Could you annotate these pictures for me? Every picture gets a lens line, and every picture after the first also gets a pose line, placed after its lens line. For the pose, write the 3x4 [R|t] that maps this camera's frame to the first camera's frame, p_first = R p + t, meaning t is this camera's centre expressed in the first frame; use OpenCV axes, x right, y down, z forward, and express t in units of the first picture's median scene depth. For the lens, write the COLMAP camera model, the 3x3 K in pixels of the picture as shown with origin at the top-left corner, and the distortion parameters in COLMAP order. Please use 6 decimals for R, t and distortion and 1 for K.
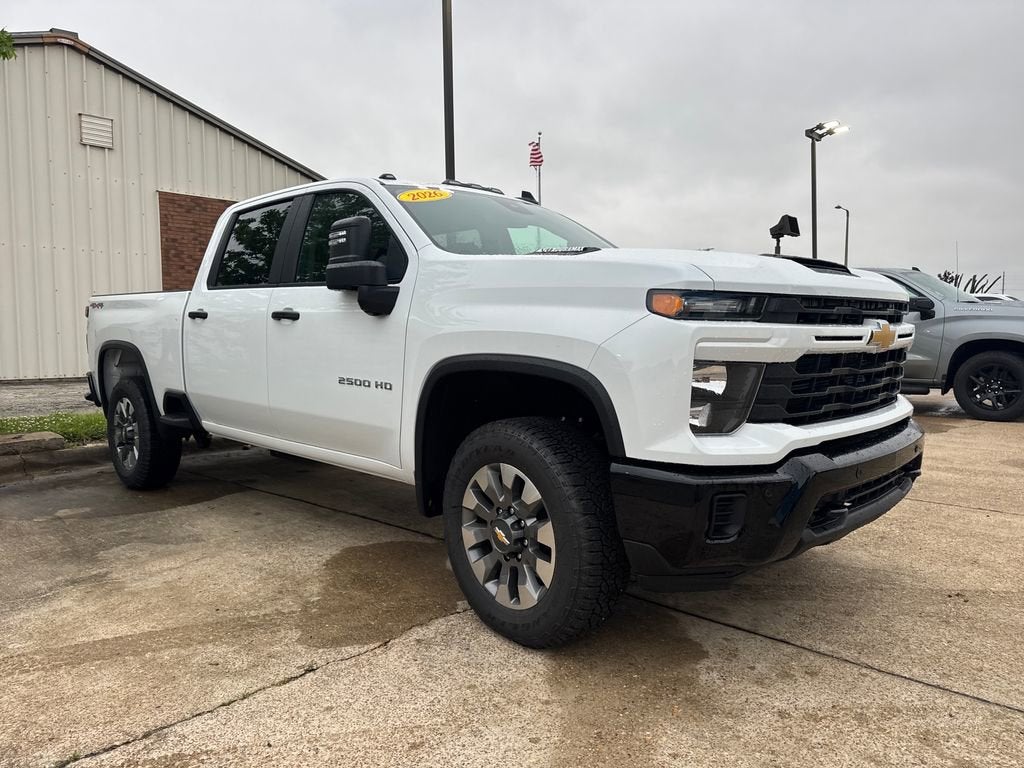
lens RADIAL K [[772.7, 0, 526.6], [0, 772.7, 380.7], [0, 0, 1]] dist [-0.018073, -0.010590]
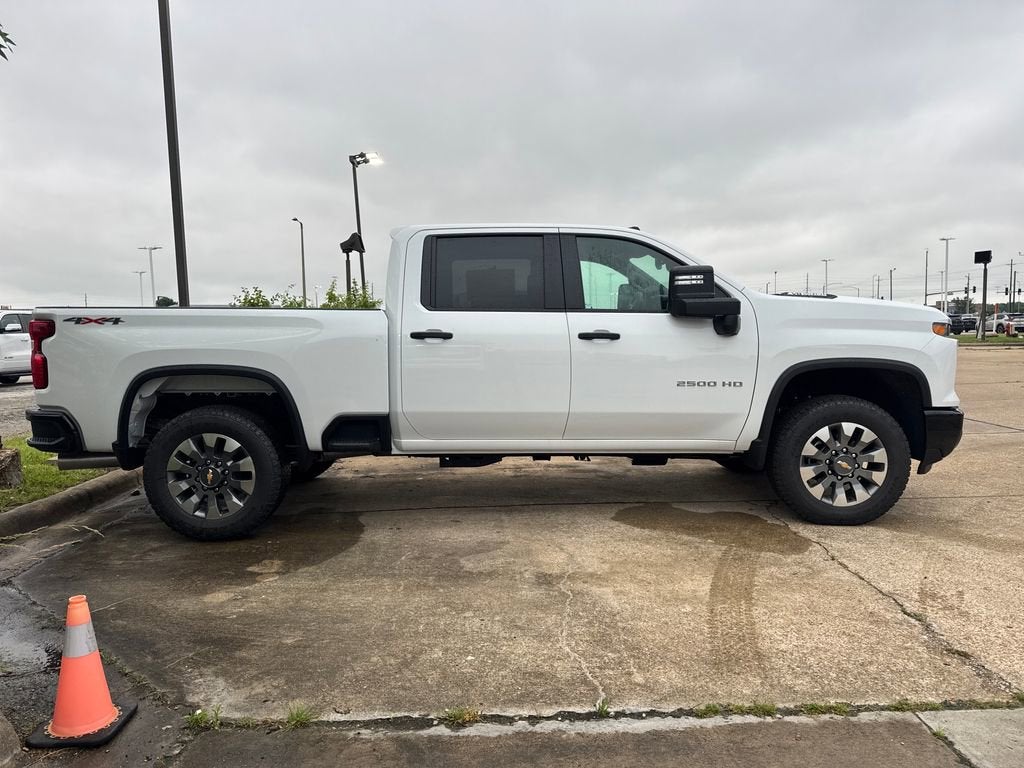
lens RADIAL K [[772.7, 0, 526.6], [0, 772.7, 380.7], [0, 0, 1]] dist [-0.018073, -0.010590]
pose [[0.694011, -0.055490, 0.717823, -1.557705], [0.058247, 0.998085, 0.020841, -0.054904], [-0.717605, 0.027347, 0.695913, 0.281075]]
